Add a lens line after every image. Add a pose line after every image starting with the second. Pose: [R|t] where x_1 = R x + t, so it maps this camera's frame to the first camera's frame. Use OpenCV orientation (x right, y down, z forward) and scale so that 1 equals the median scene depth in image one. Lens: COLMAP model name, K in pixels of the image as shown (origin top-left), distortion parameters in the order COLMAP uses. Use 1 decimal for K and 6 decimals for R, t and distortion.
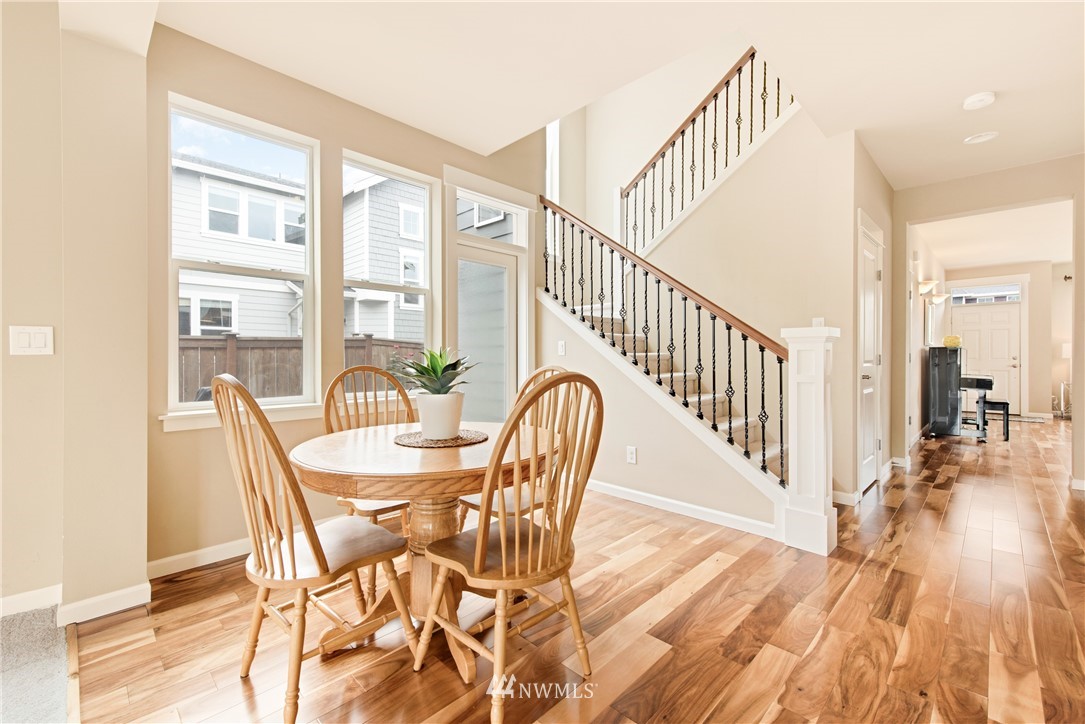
lens RADIAL K [[457.9, 0, 544.6], [0, 457.9, 358.3], [0, 0, 1]] dist [0.003874, -0.001105]
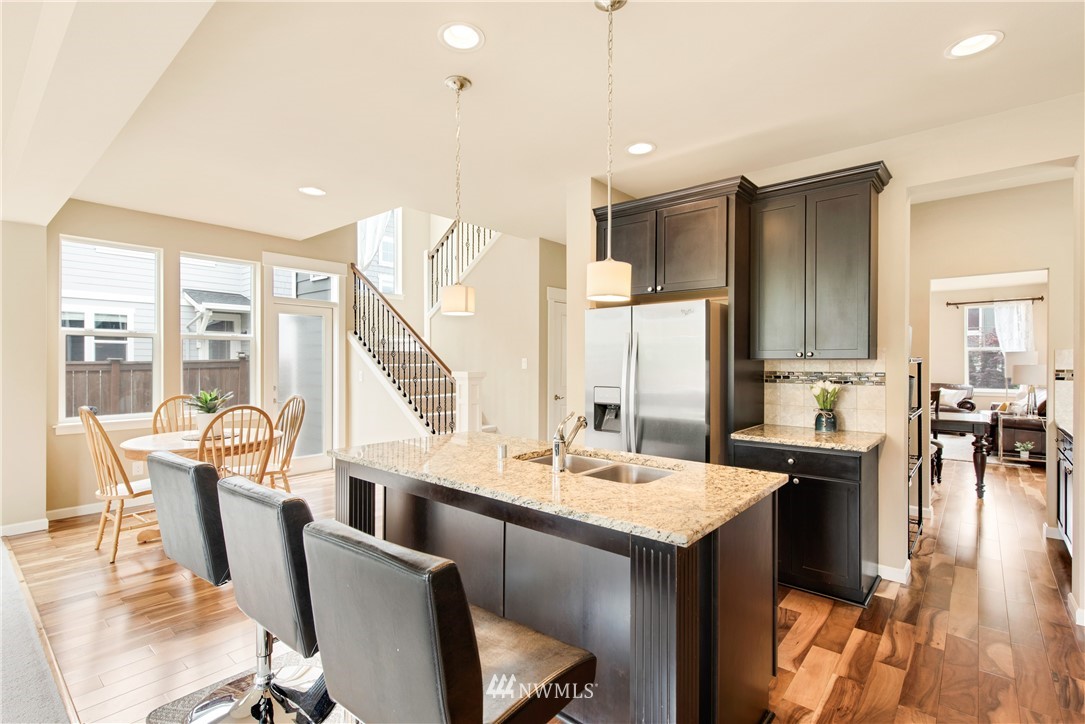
lens RADIAL K [[506.0, 0, 545.1], [0, 506.0, 362.2], [0, 0, 1]] dist [0.000252, -0.000229]
pose [[0.997135, 0.003193, 0.075581, 0.485984], [-0.003144, 0.999995, -0.000761, -0.066450], [-0.075583, 0.000521, 0.997139, -0.585700]]
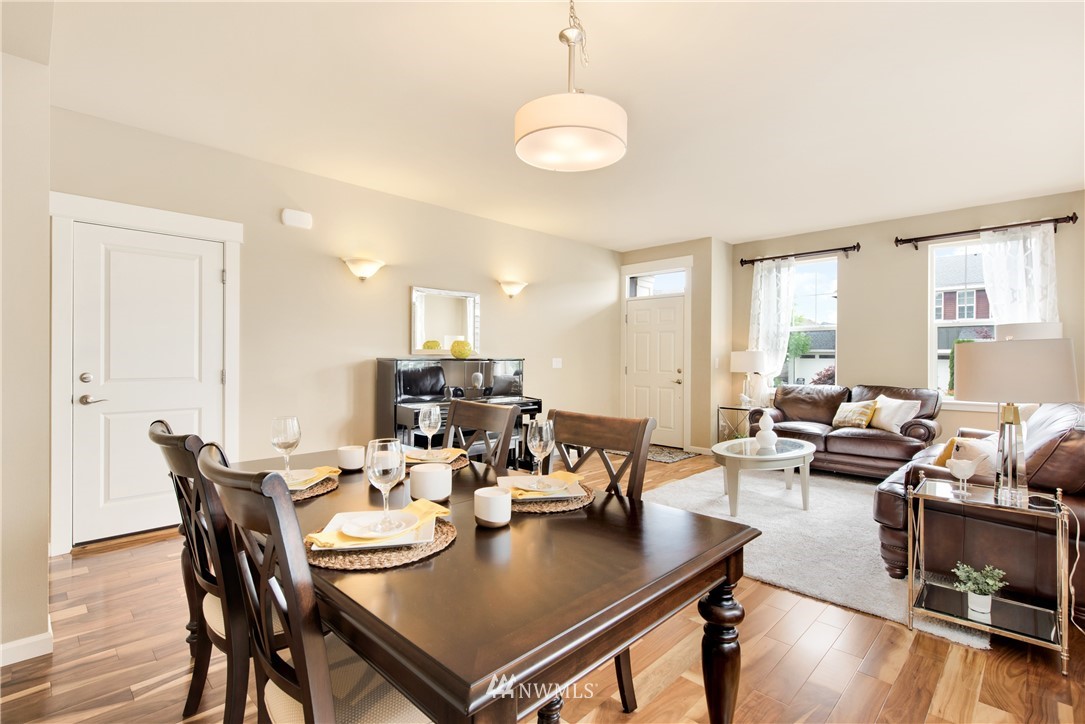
lens RADIAL K [[506.0, 0, 548.2], [0, 506.0, 356.9], [0, 0, 1]] dist [0.000252, -0.000229]
pose [[0.999929, 0.001119, 0.011829, 1.709593], [-0.001068, 0.999990, -0.004330, -0.040756], [-0.011833, 0.004317, 0.999921, 0.406388]]
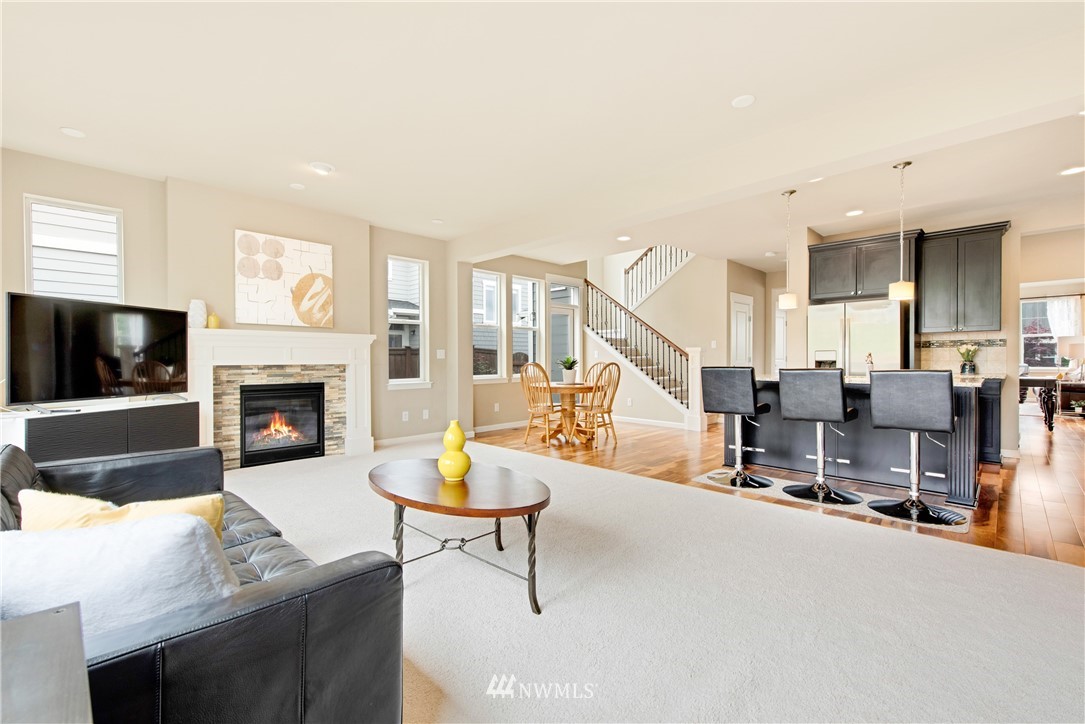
lens RADIAL K [[457.9, 0, 548.6], [0, 457.9, 363.2], [0, 0, 1]] dist [0.003874, -0.001105]
pose [[0.999995, -0.003045, -0.000955, -0.180825], [0.003053, 0.999964, 0.007879, 0.001258], [0.000931, -0.007882, 0.999969, -1.098143]]
